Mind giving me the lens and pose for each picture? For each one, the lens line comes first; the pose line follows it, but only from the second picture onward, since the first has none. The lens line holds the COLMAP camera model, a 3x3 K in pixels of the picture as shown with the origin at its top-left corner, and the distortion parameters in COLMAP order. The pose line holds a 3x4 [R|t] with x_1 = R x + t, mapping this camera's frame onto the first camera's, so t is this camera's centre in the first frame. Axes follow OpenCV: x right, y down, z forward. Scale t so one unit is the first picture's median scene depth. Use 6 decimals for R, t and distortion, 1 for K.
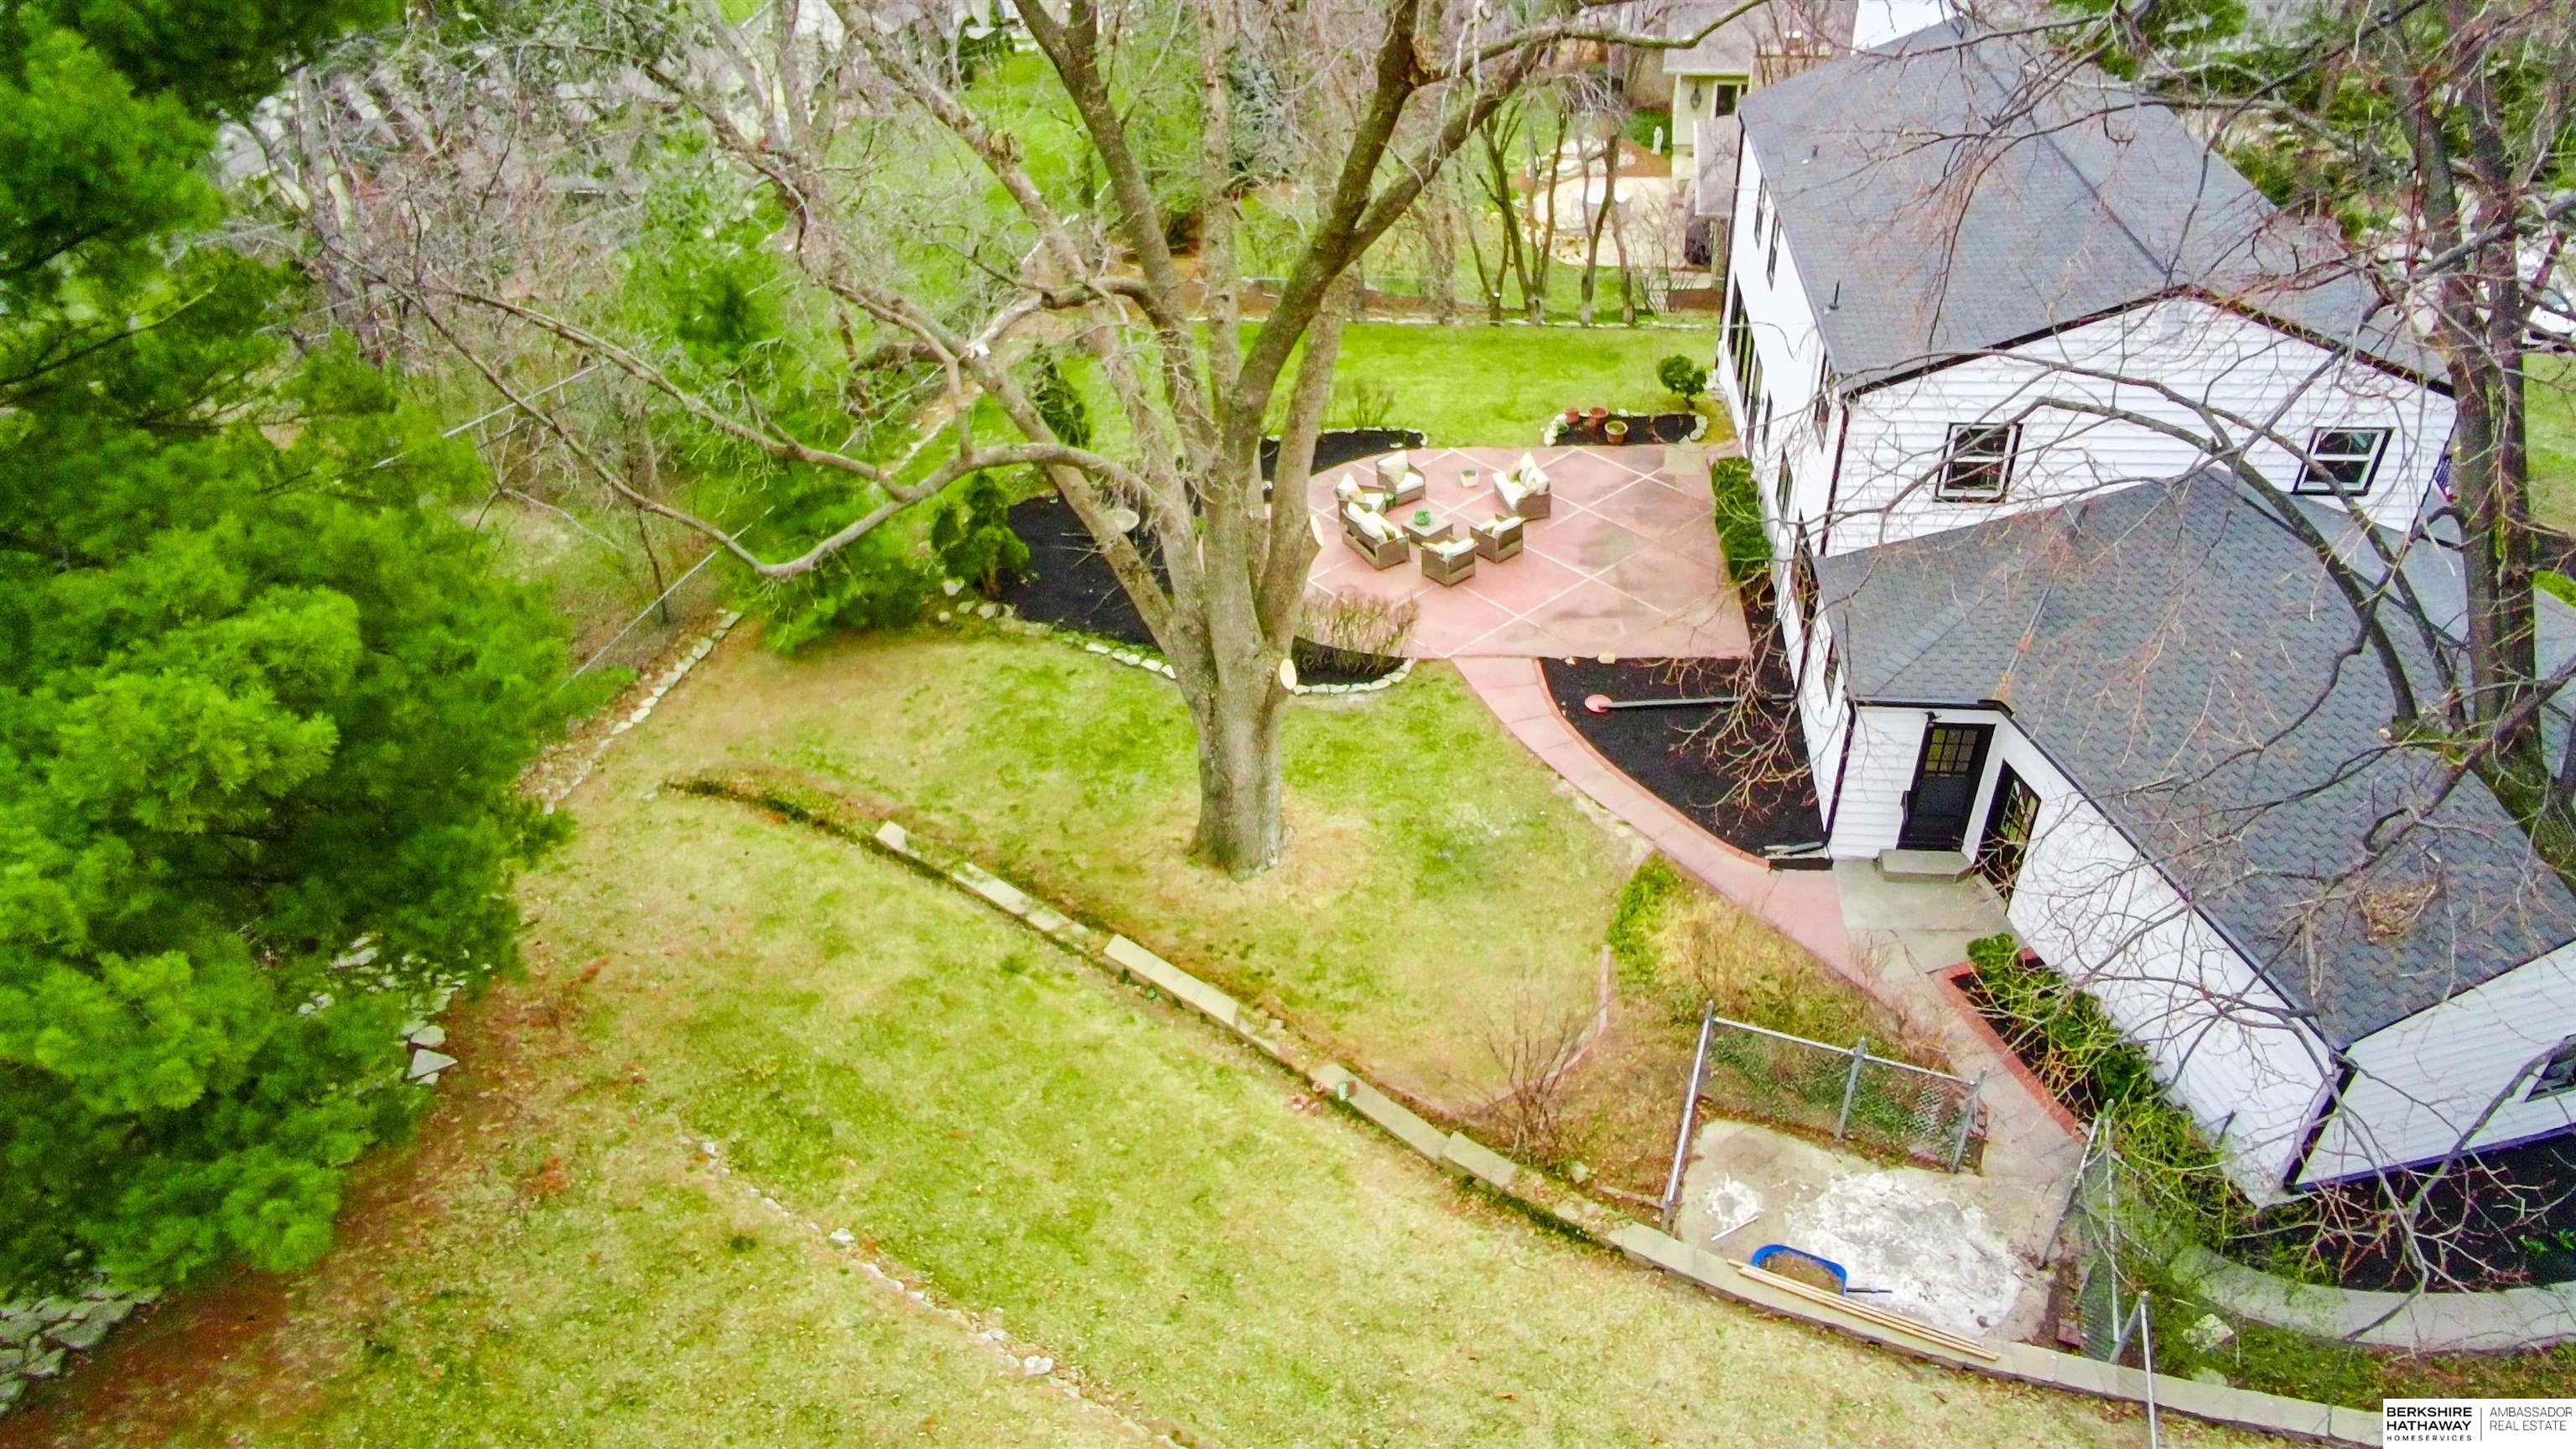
lens RADIAL K [[1586.3, 0, 1295.6], [0, 1586.3, 732.6], [0, 0, 1]] dist [-0.071985, 0.056977]
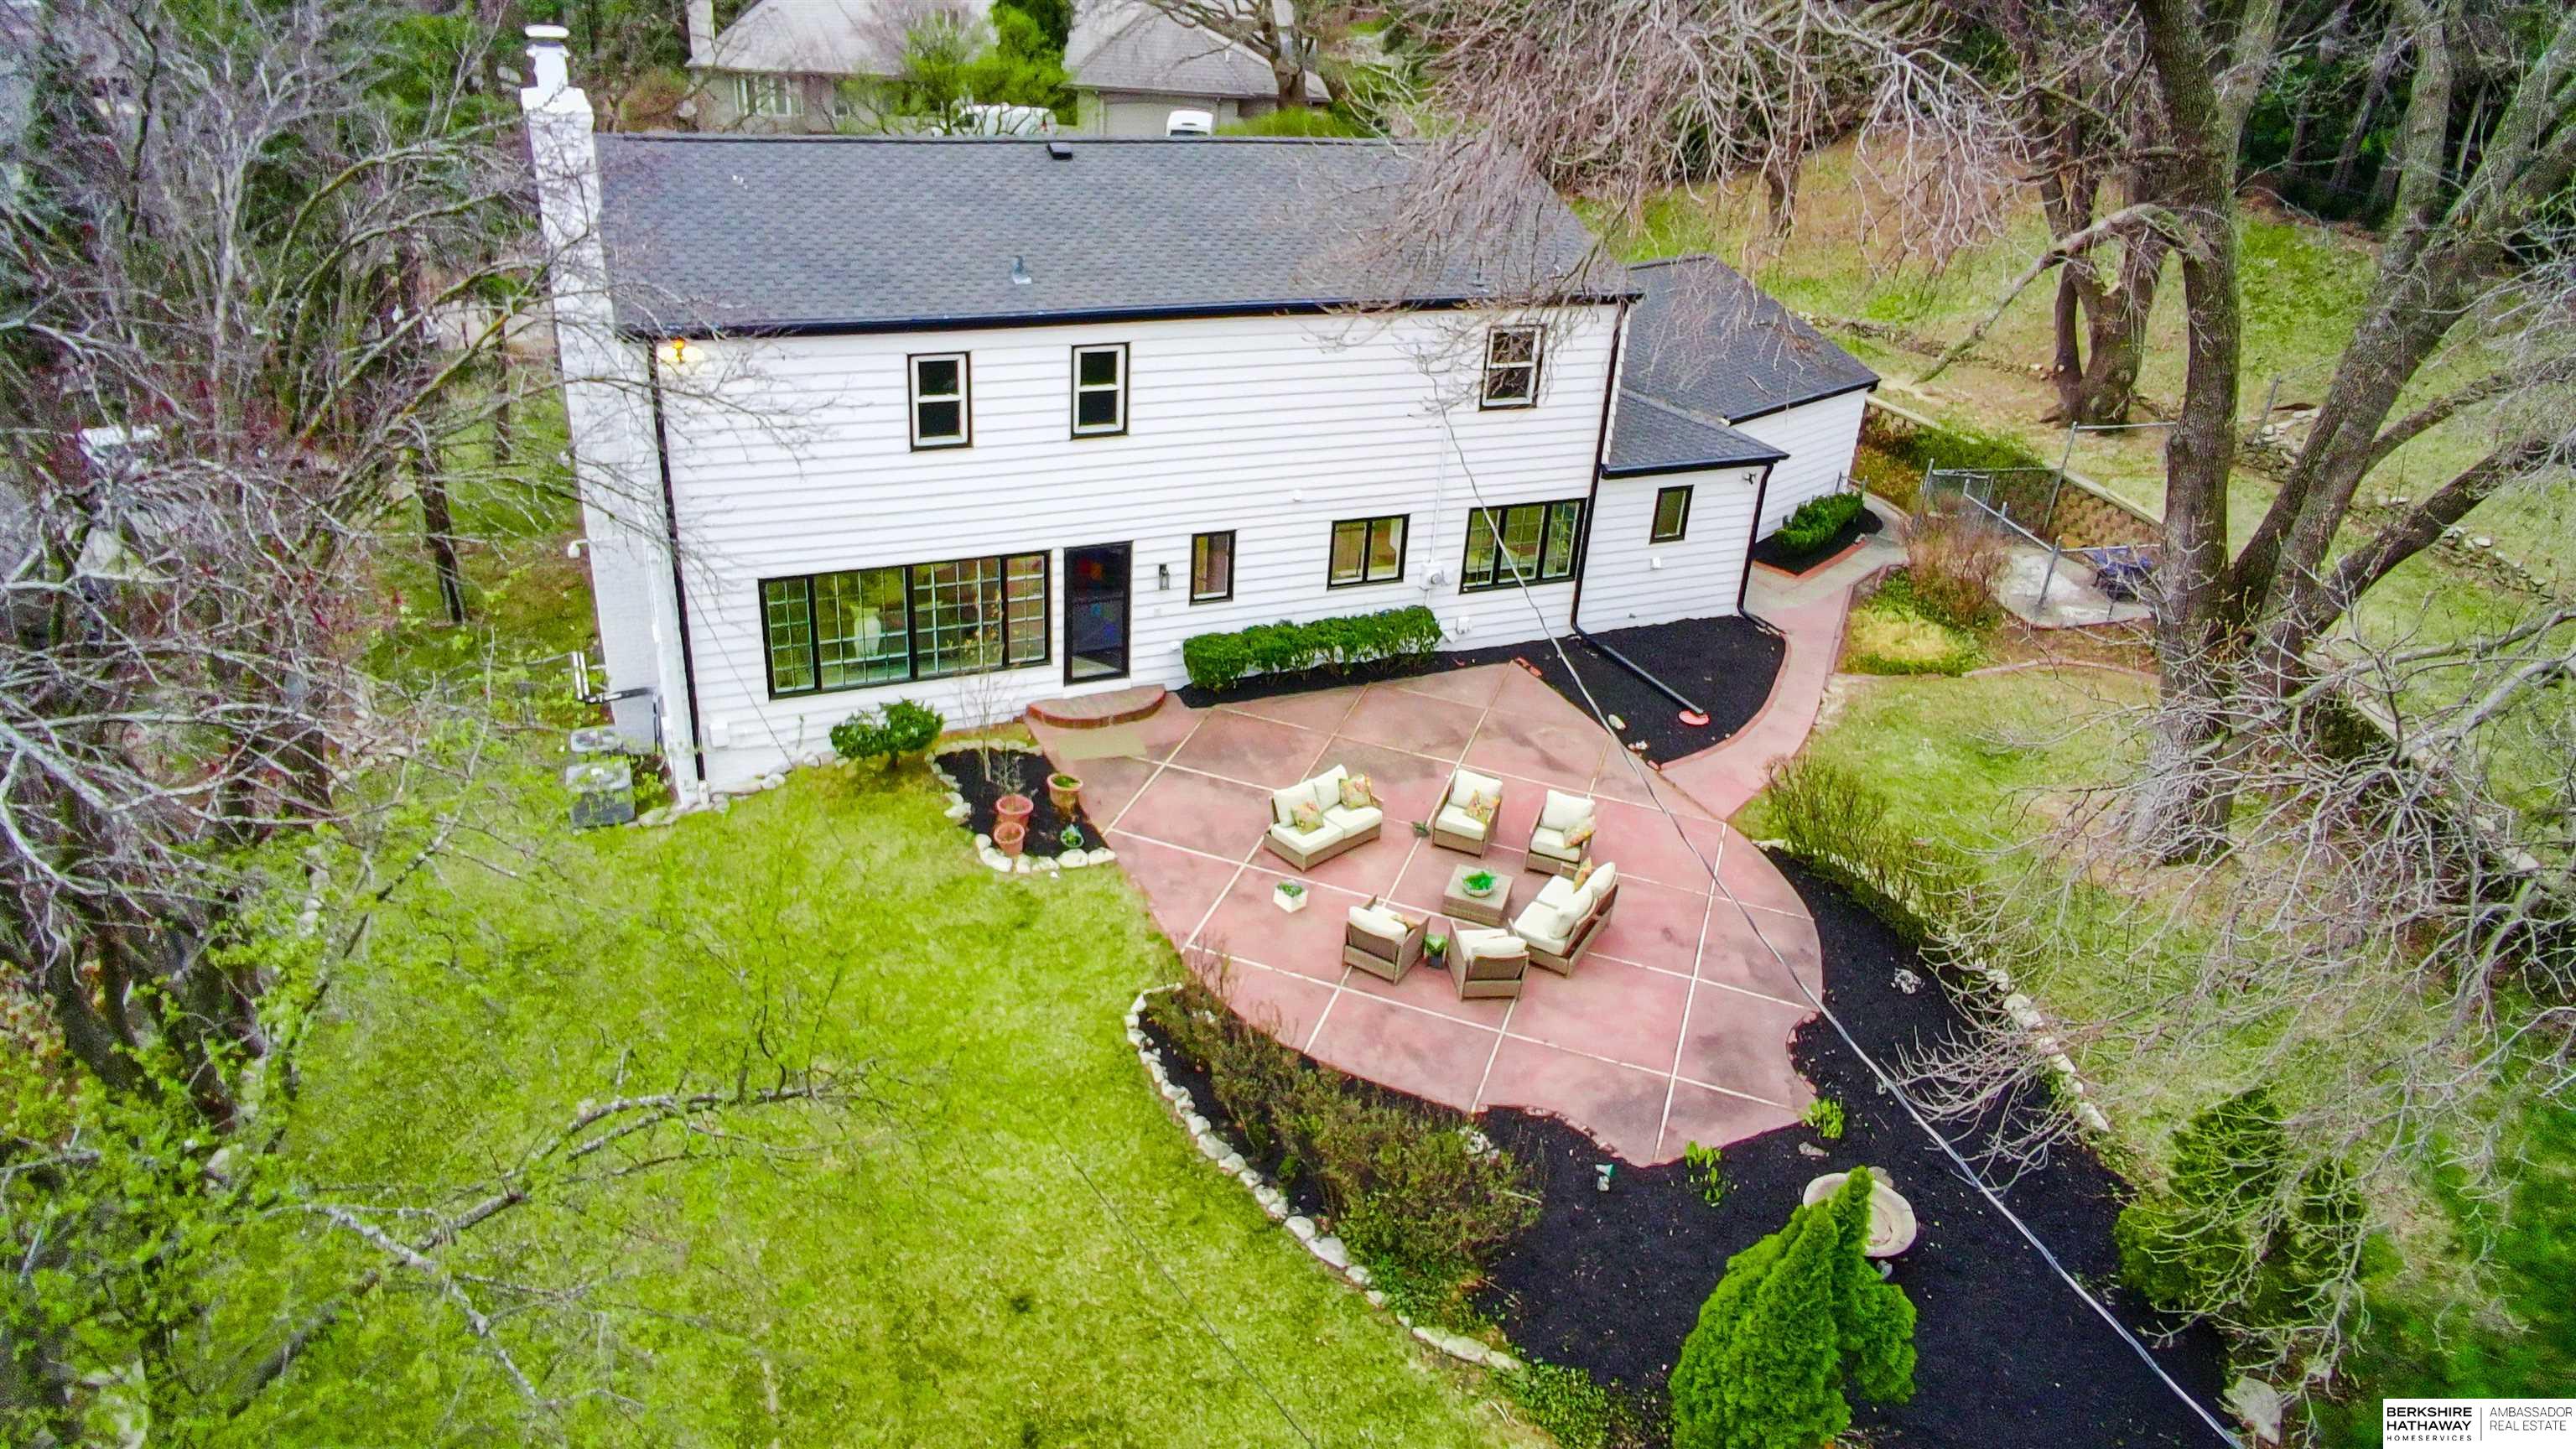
lens RADIAL K [[1586.3, 0, 1295.6], [0, 1586.3, 732.6], [0, 0, 1]] dist [-0.071985, 0.056977]
pose [[-0.523177, -0.376792, 0.764405, -0.369453], [0.485110, 0.605788, 0.630626, -0.667483], [-0.700682, 0.700749, -0.134149, 1.236990]]
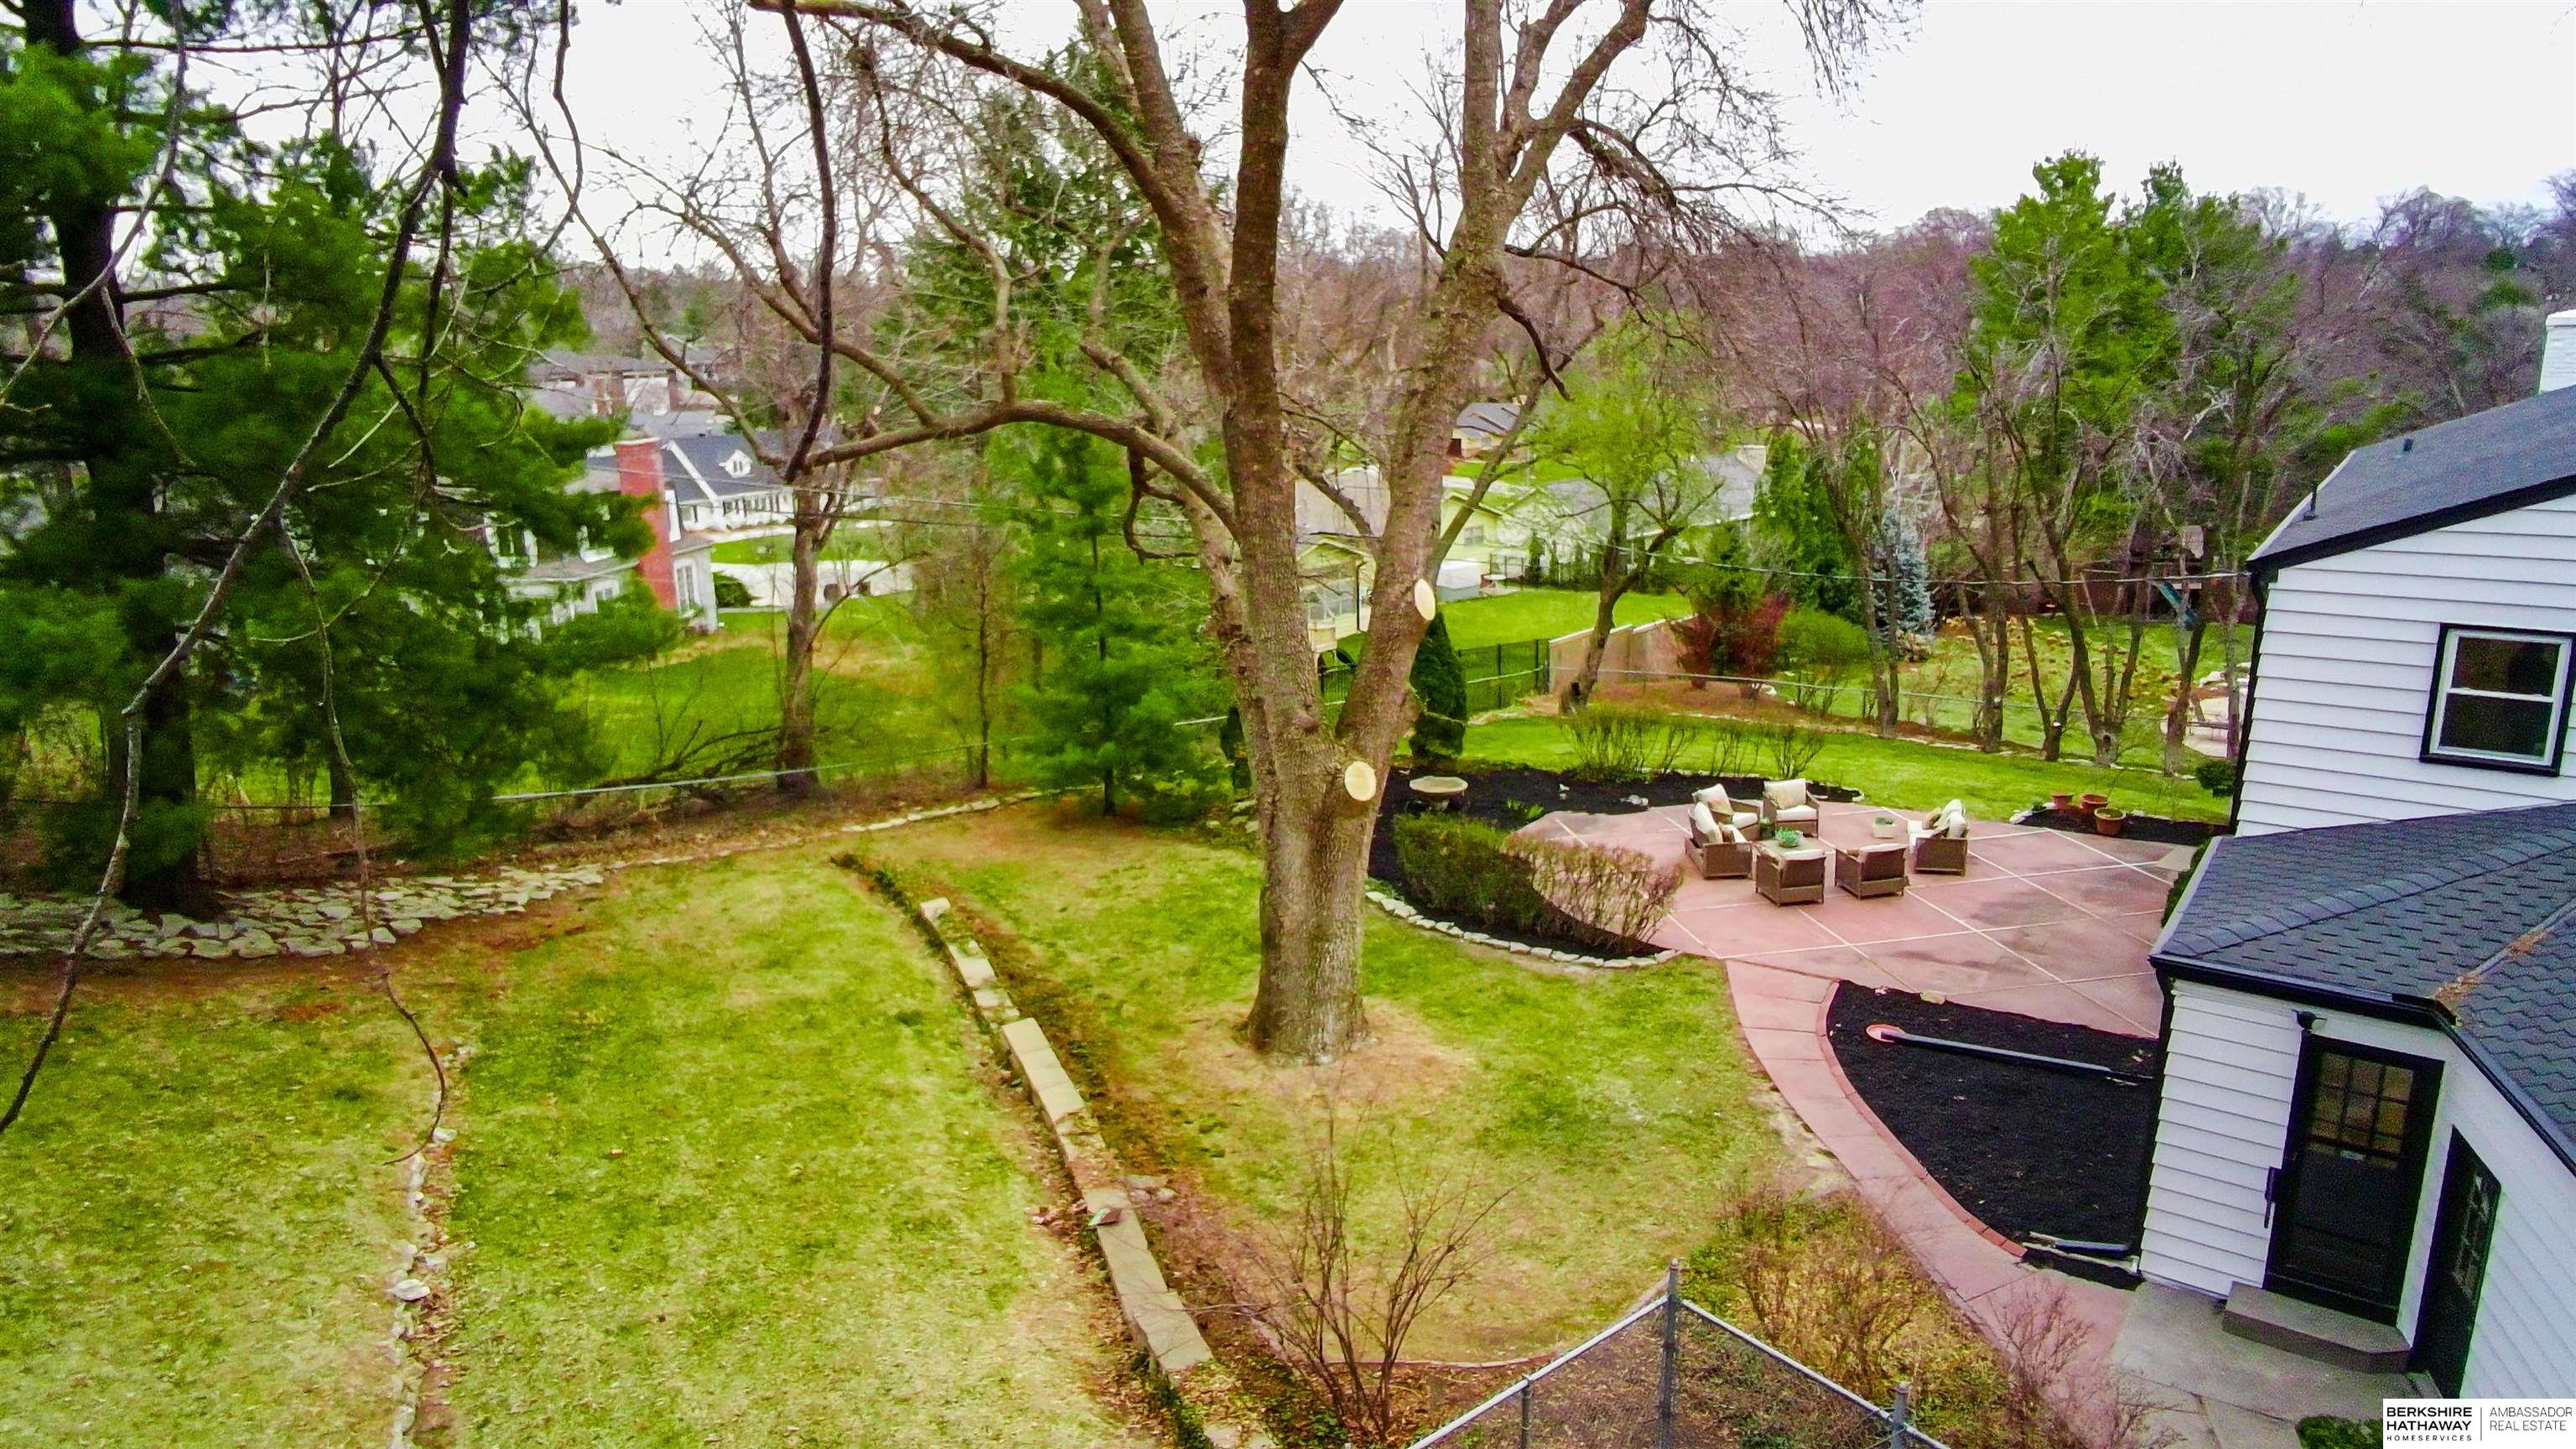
lens RADIAL K [[1586.3, 0, 1295.6], [0, 1586.3, 732.6], [0, 0, 1]] dist [-0.071985, 0.056977]
pose [[0.868159, 0.152667, -0.472221, 0.261254], [-0.317958, 0.901681, -0.293043, 0.141761], [0.381055, 0.404554, 0.831344, 0.261754]]
